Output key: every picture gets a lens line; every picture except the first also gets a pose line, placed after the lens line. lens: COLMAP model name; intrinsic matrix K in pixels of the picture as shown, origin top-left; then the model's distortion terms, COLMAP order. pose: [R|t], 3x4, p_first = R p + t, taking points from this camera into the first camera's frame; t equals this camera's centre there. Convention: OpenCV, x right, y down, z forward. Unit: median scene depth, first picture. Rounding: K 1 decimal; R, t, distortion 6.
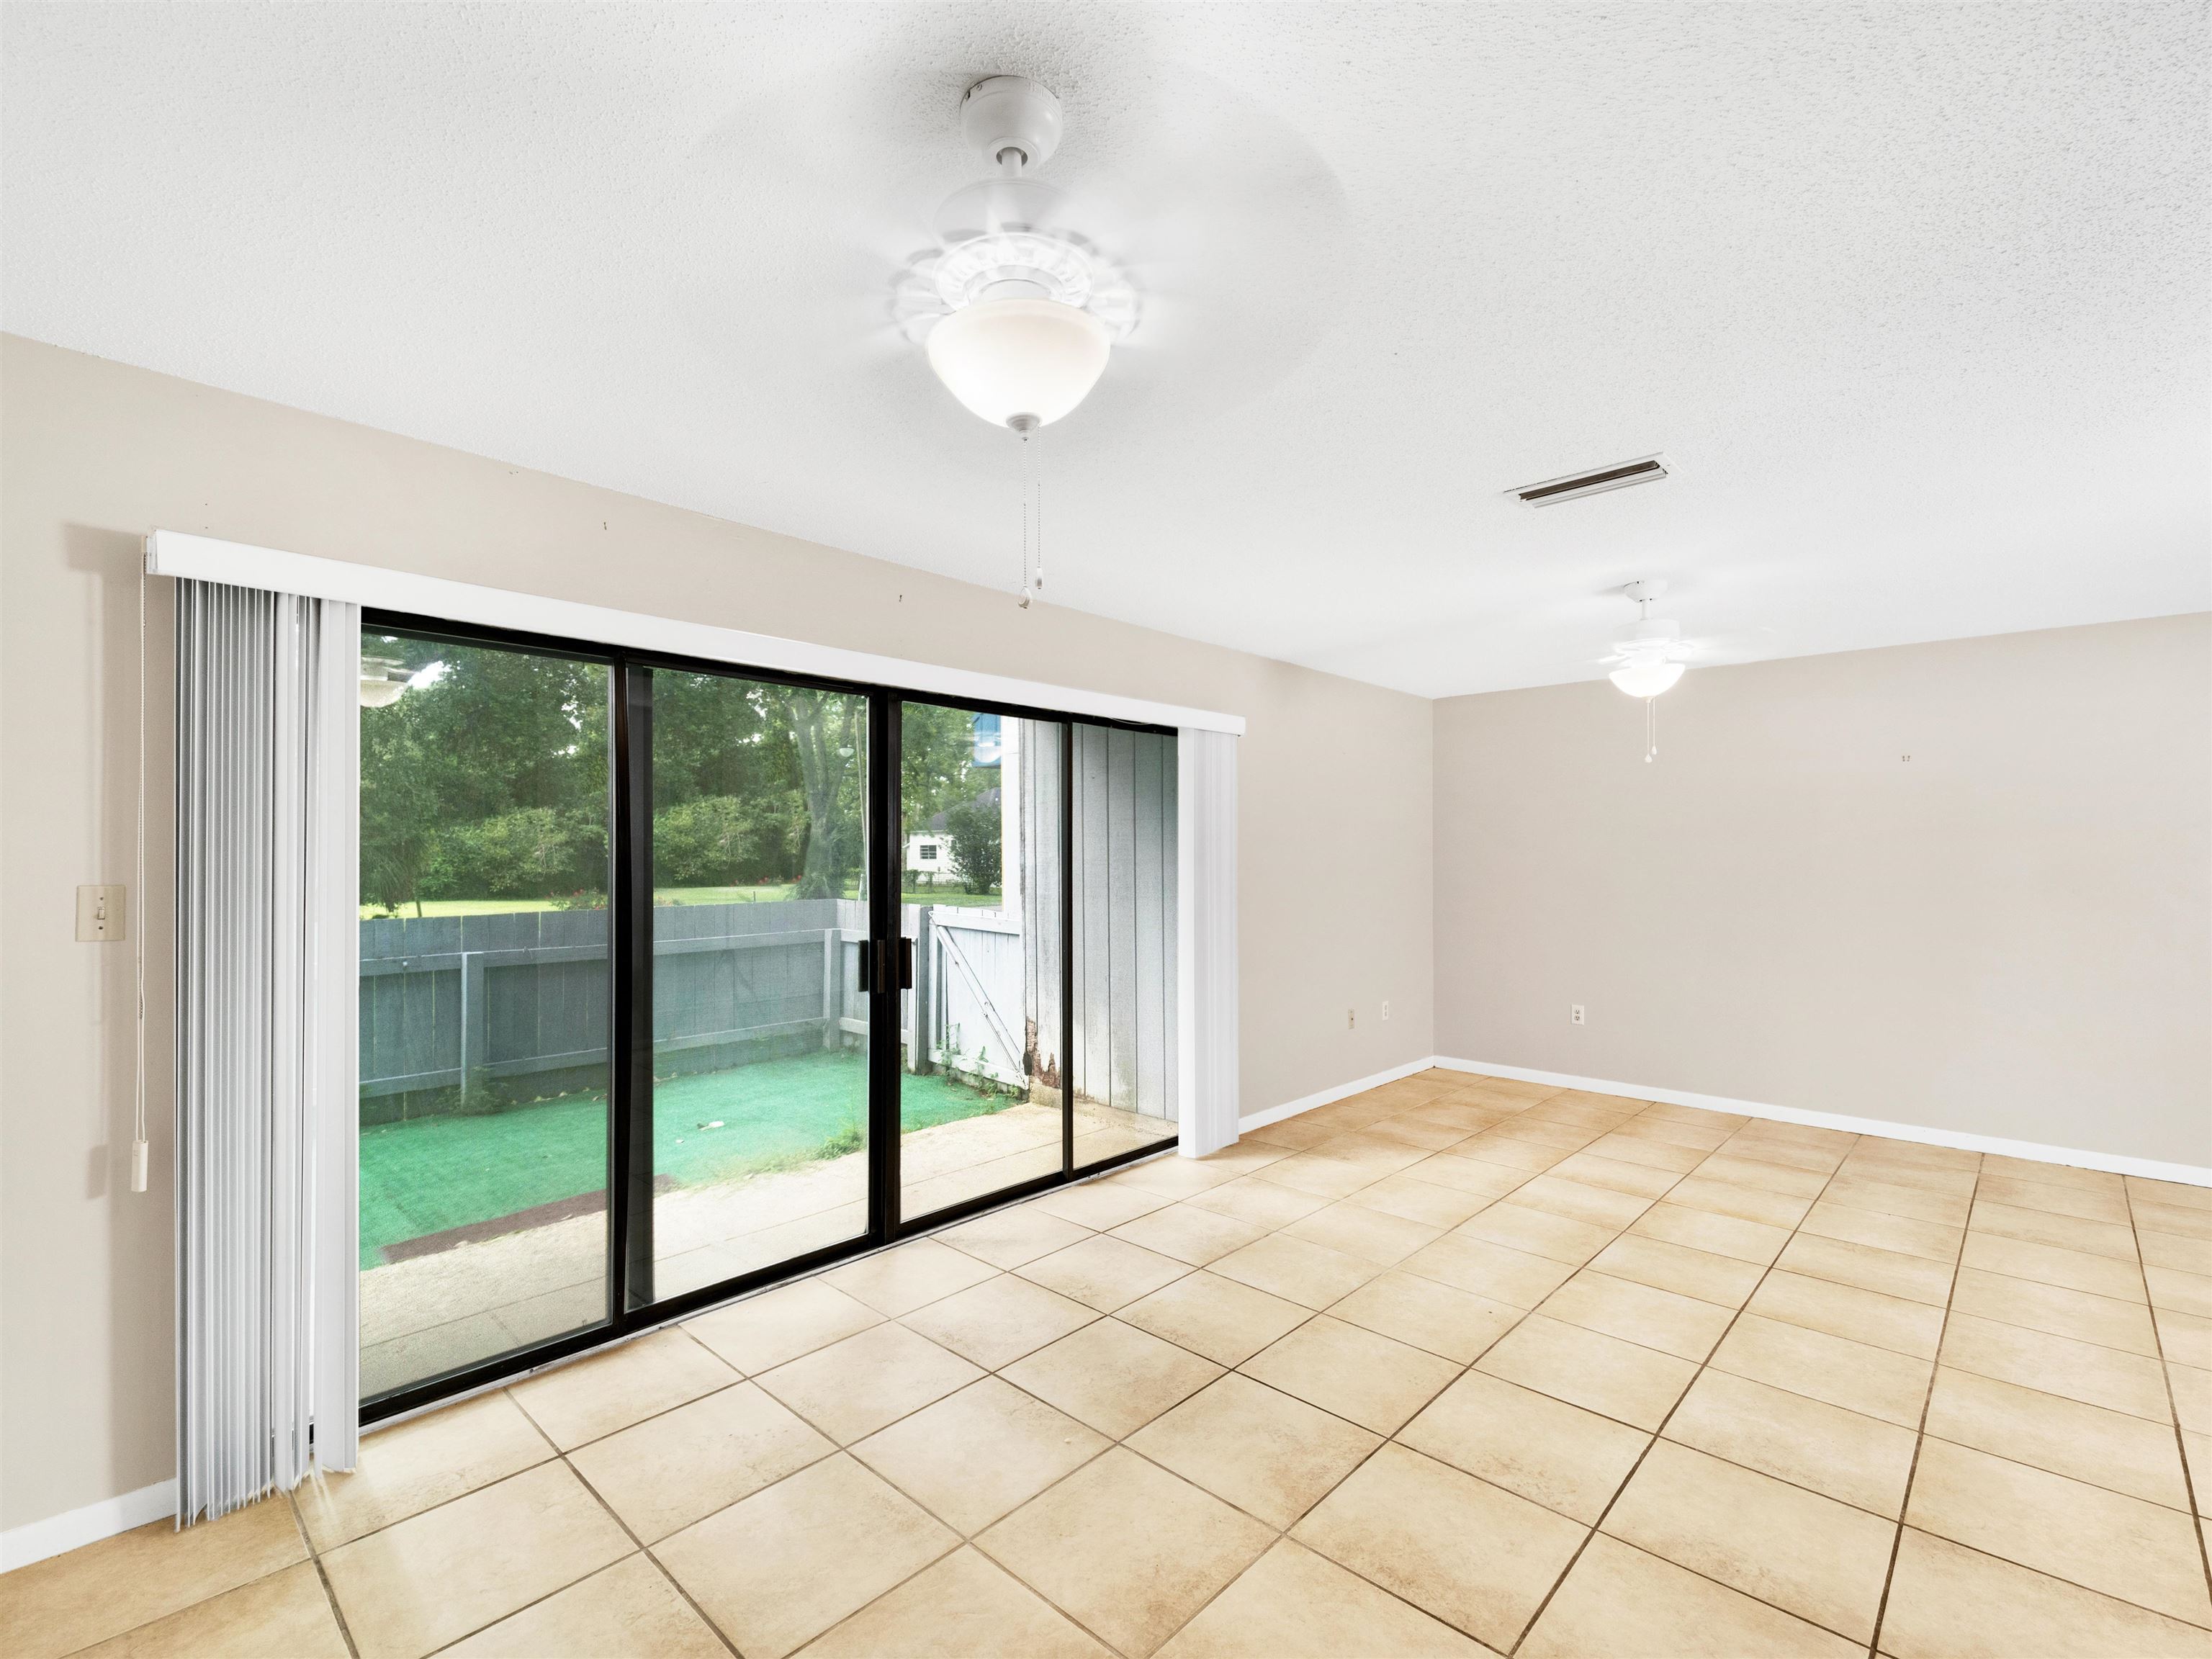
lens RADIAL K [[1025.7, 0, 1098.7], [0, 1025.7, 835.9], [0, 0, 1]] dist [0.003862, 0.000069]
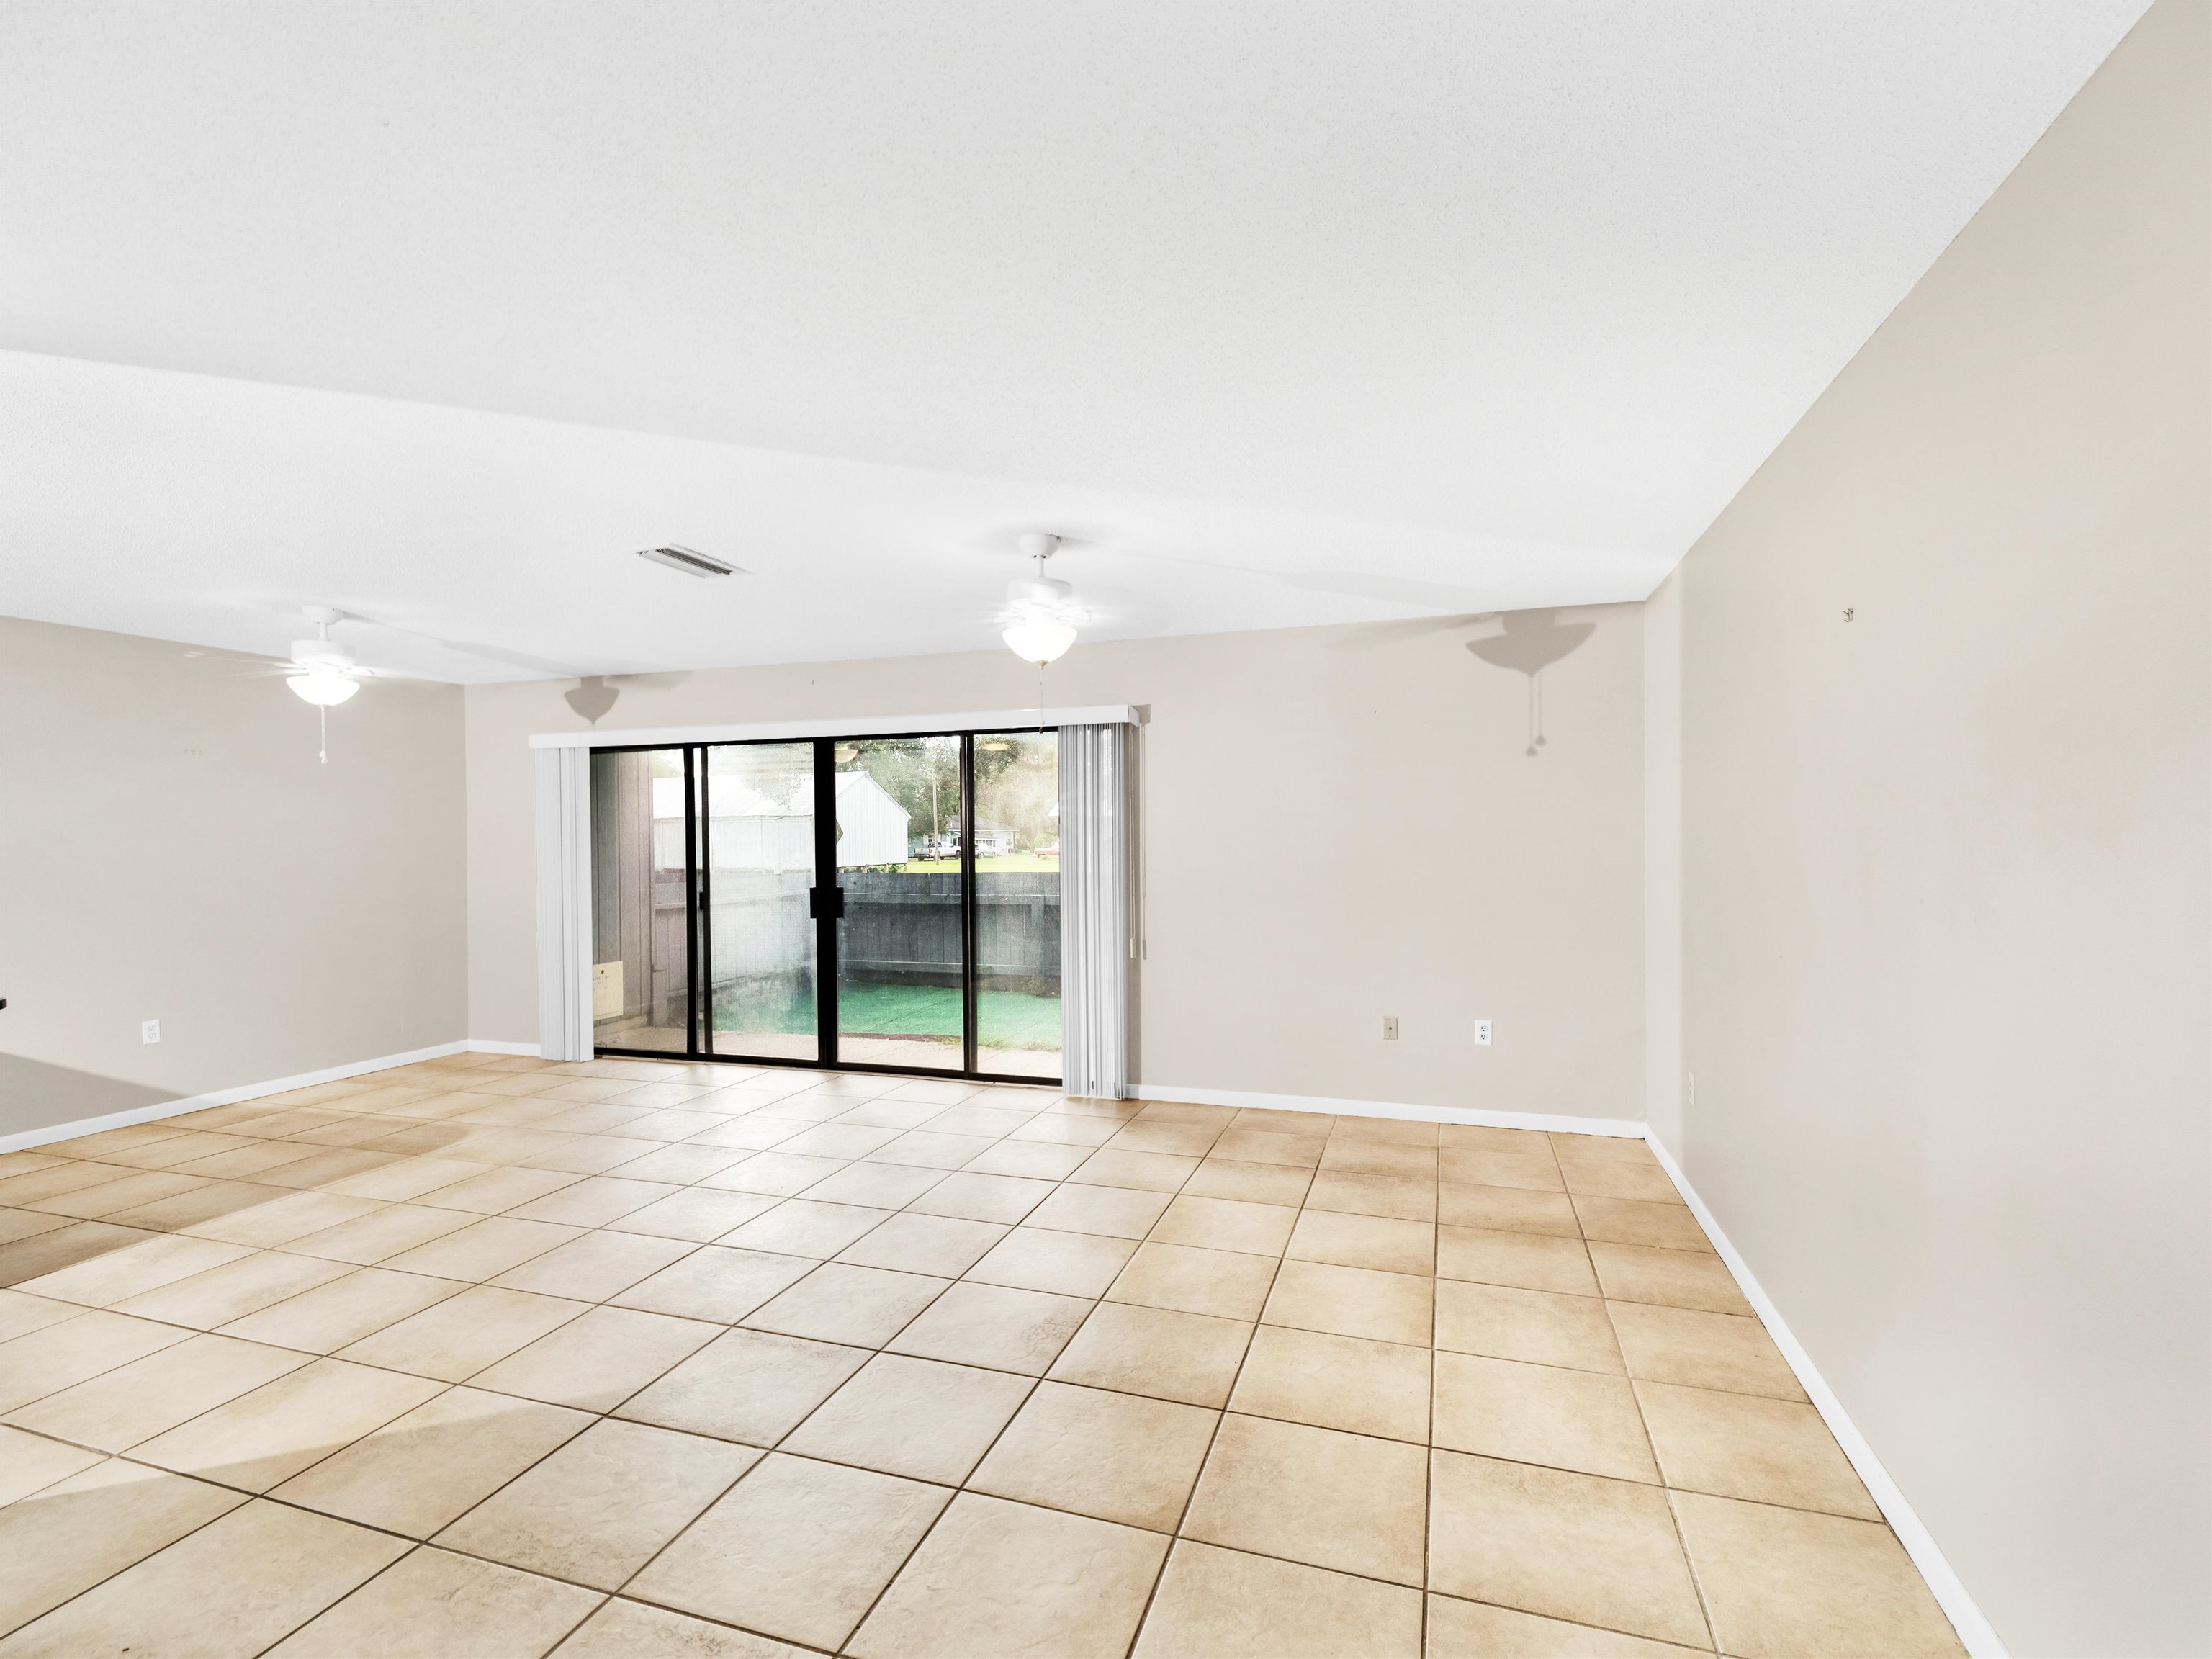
lens RADIAL K [[1025.7, 0, 1100.8], [0, 1025.7, 837.1], [0, 0, 1]] dist [0.003862, 0.000069]
pose [[0.408023, -0.014027, -0.912864, 1.253019], [0.022341, 0.999736, -0.005376, 0.031911], [0.912698, -0.018201, 0.408228, 0.618387]]
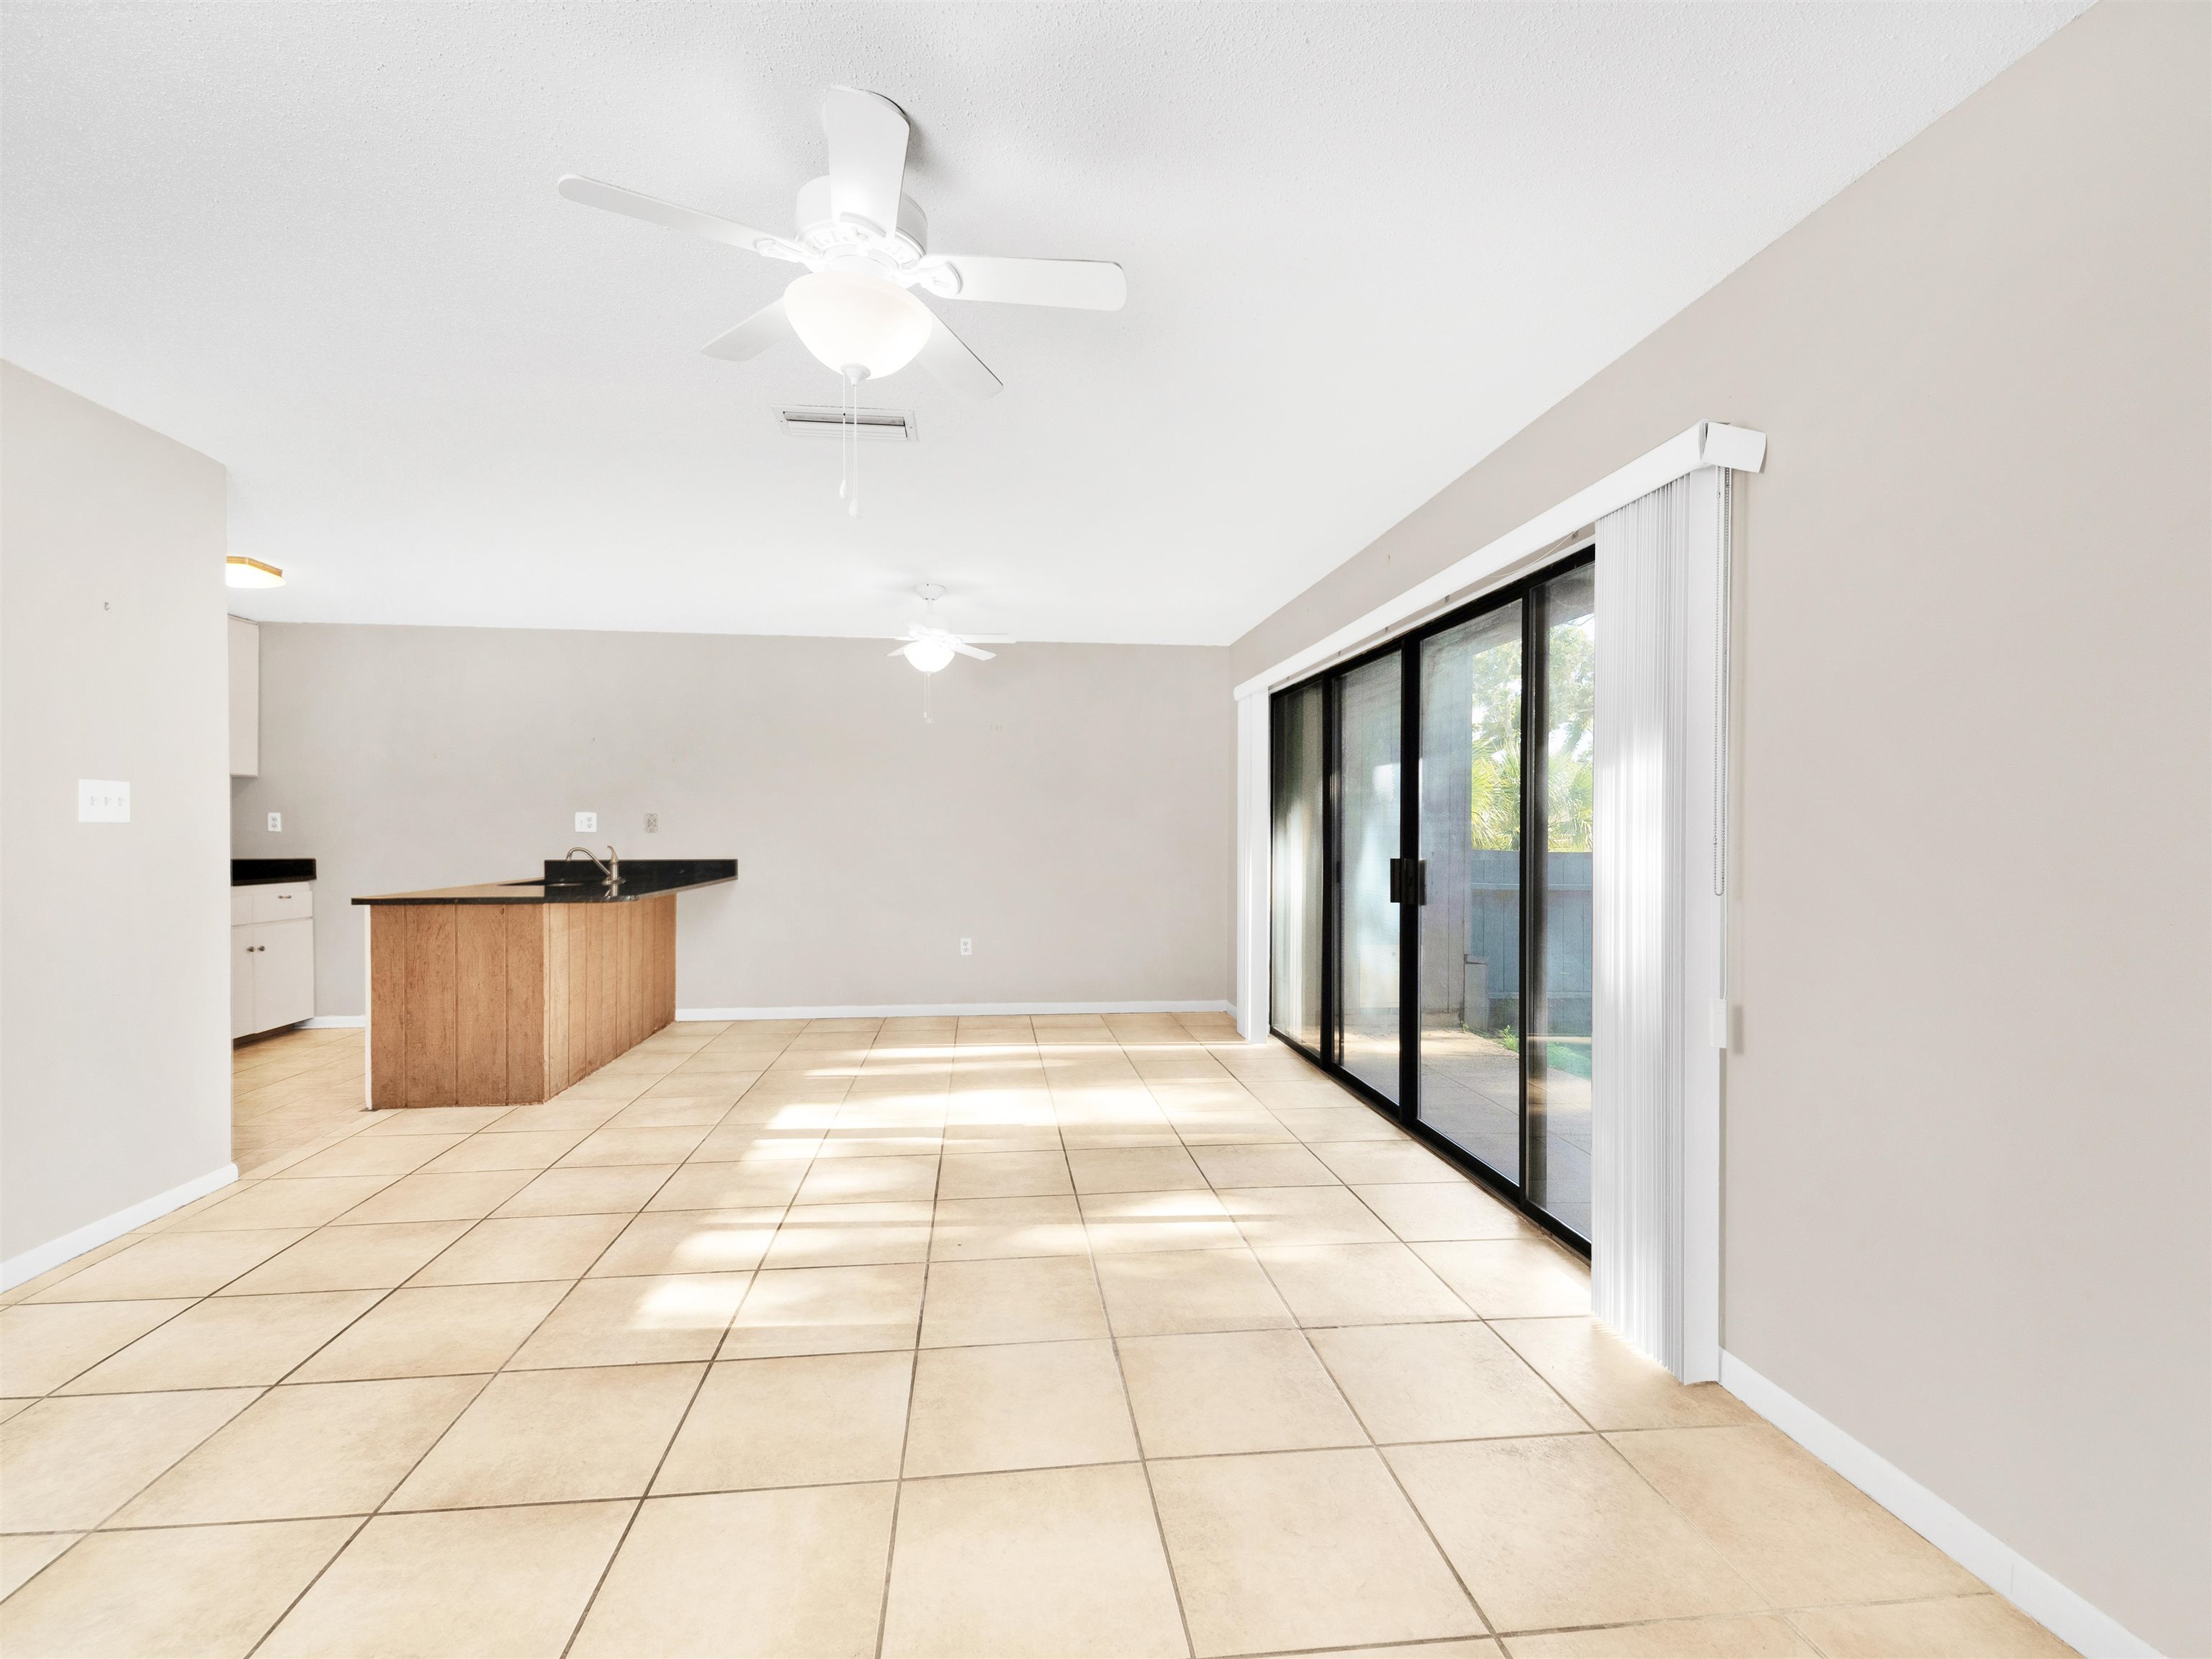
lens RADIAL K [[1025.7, 0, 1097.7], [0, 1025.7, 820.8], [0, 0, 1]] dist [0.003862, 0.000069]
pose [[-0.661345, -0.016711, -0.749896, 0.735338], [-0.003852, 0.999814, -0.018884, 0.067383], [0.750072, -0.009600, -0.661287, 1.250747]]
